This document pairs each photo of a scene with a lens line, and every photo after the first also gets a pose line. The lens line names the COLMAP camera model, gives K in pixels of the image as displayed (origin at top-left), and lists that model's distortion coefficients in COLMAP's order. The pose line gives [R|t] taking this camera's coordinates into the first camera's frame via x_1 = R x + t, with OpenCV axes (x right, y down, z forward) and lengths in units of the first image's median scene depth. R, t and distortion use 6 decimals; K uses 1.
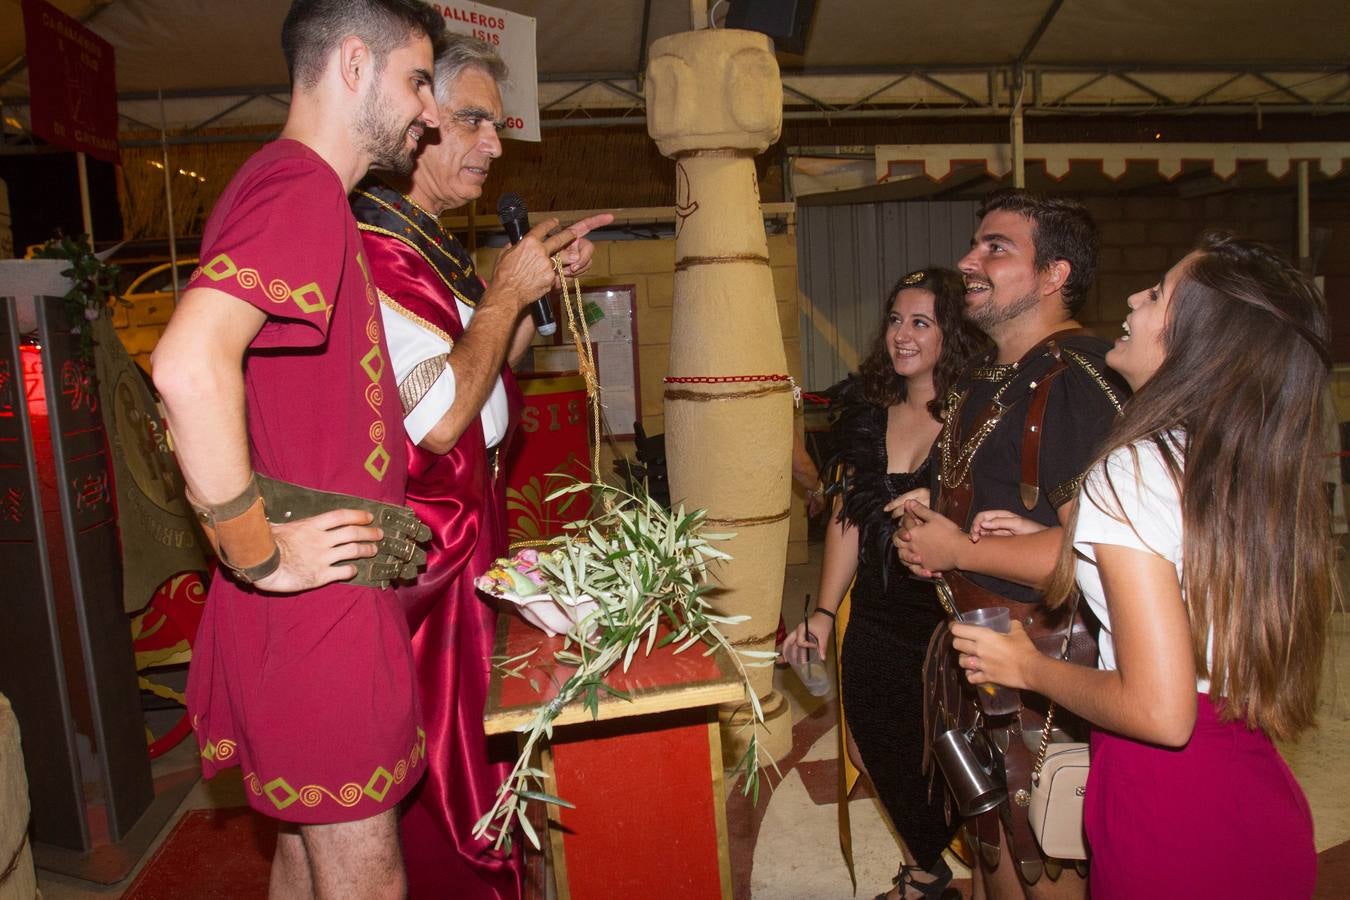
lens RADIAL K [[1010.3, 0, 669.5], [0, 1010.3, 447.4], [0, 0, 1]] dist [-0.032593, 0.009366]
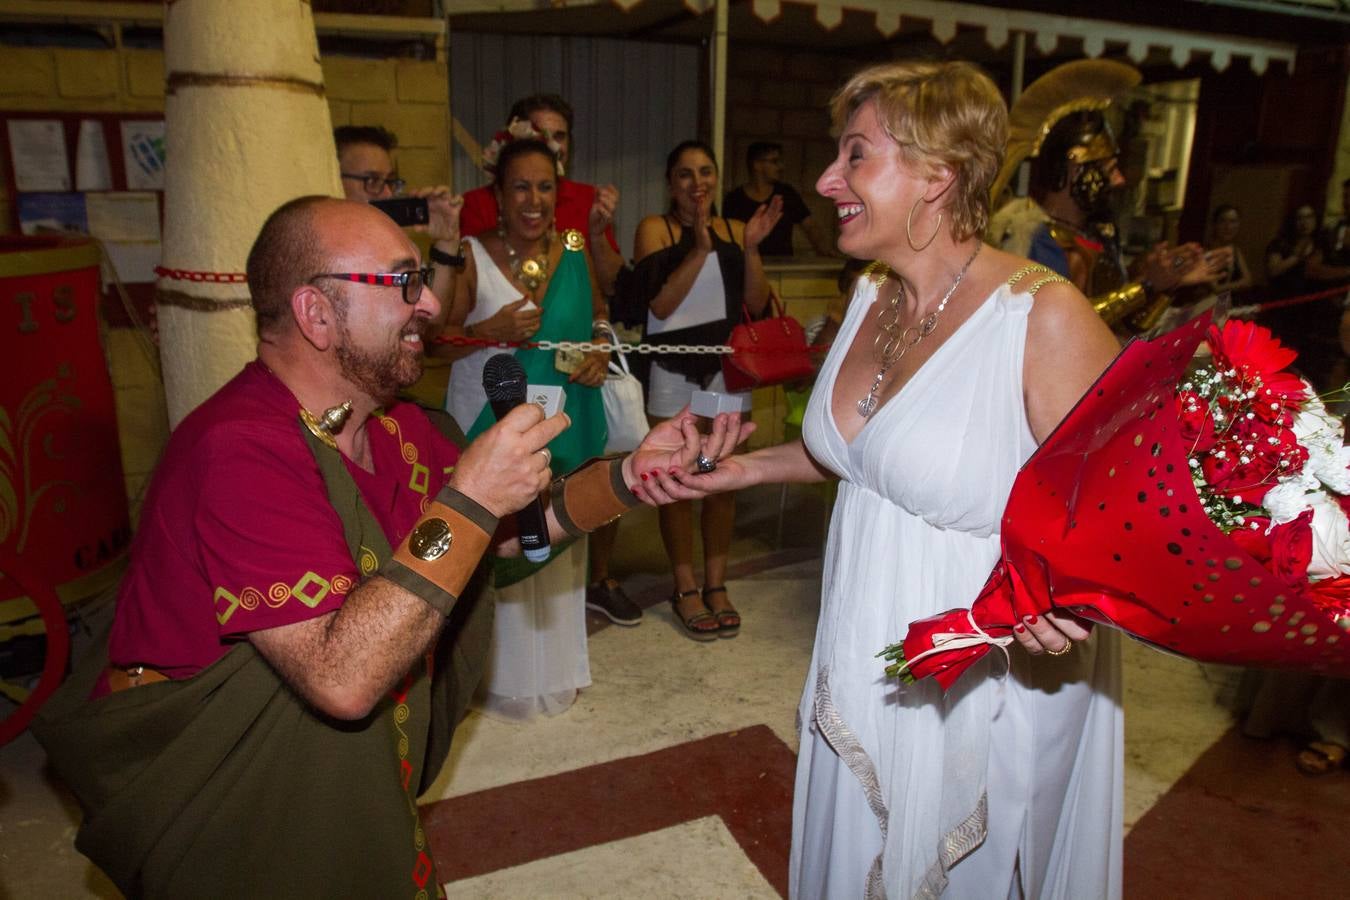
lens RADIAL K [[1010.3, 0, 669.5], [0, 1010.3, 447.4], [0, 0, 1]] dist [-0.032593, 0.009366]
pose [[0.960771, -0.007394, 0.277245, 0.073648], [-0.032919, 0.989538, 0.140468, -0.032008], [-0.275383, -0.144084, 0.950476, 0.171264]]
